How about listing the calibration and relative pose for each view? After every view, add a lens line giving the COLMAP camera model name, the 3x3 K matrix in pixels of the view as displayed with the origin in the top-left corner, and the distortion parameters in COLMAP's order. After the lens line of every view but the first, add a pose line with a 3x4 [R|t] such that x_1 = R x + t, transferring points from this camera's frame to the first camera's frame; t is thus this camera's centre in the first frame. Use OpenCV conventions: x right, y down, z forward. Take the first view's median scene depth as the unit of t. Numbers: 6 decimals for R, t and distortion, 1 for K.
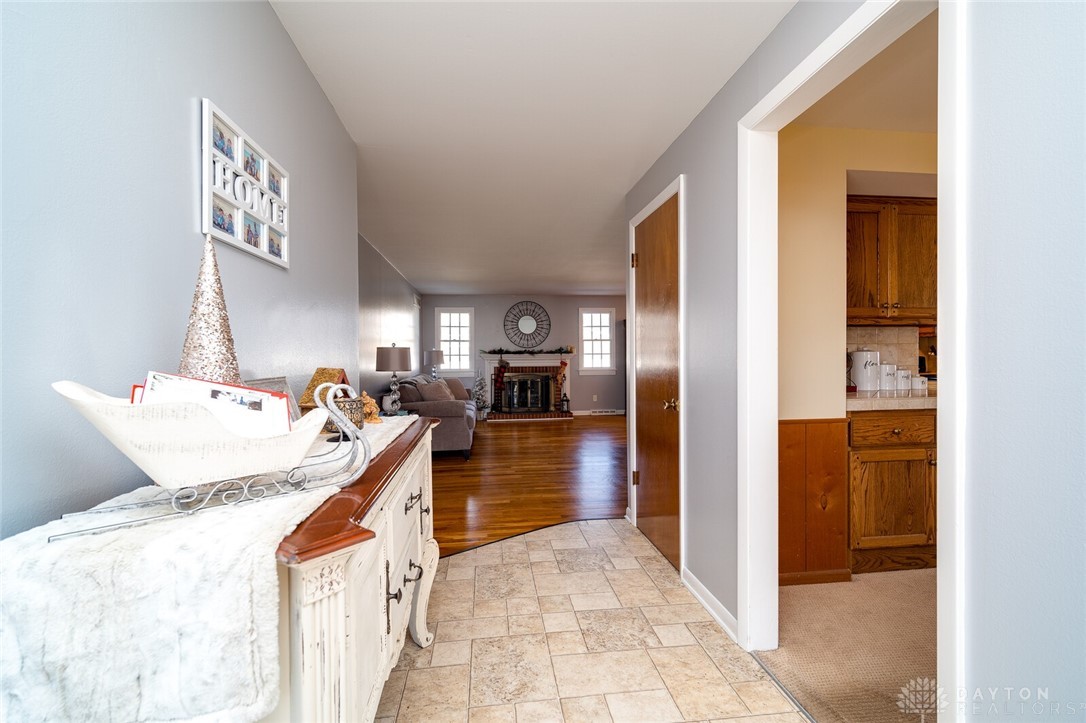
lens RADIAL K [[470.9, 0, 542.6], [0, 470.9, 358.9], [0, 0, 1]] dist [0.000978, 0.000076]
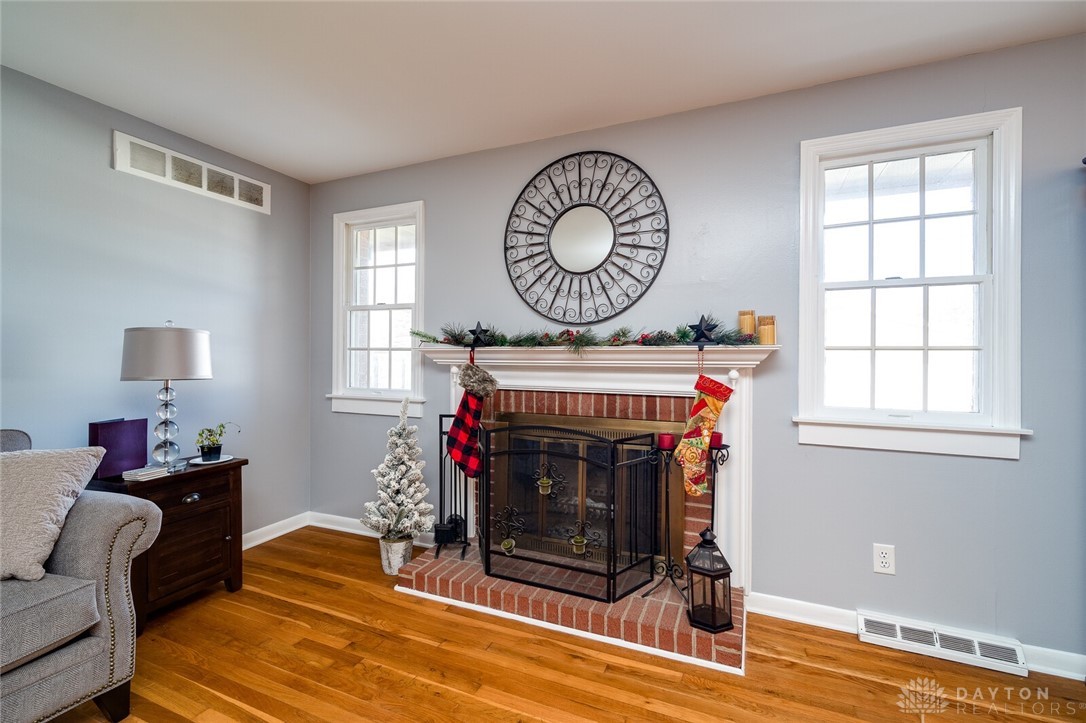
lens RADIAL K [[470.9, 0, 543.1], [0, 470.9, 355.1], [0, 0, 1]] dist [0.000978, 0.000076]
pose [[0.858658, 0.012265, -0.512402, 0.089458], [-0.014206, 0.999899, 0.000129, -0.005474], [0.512352, 0.007169, 0.858746, 0.758380]]
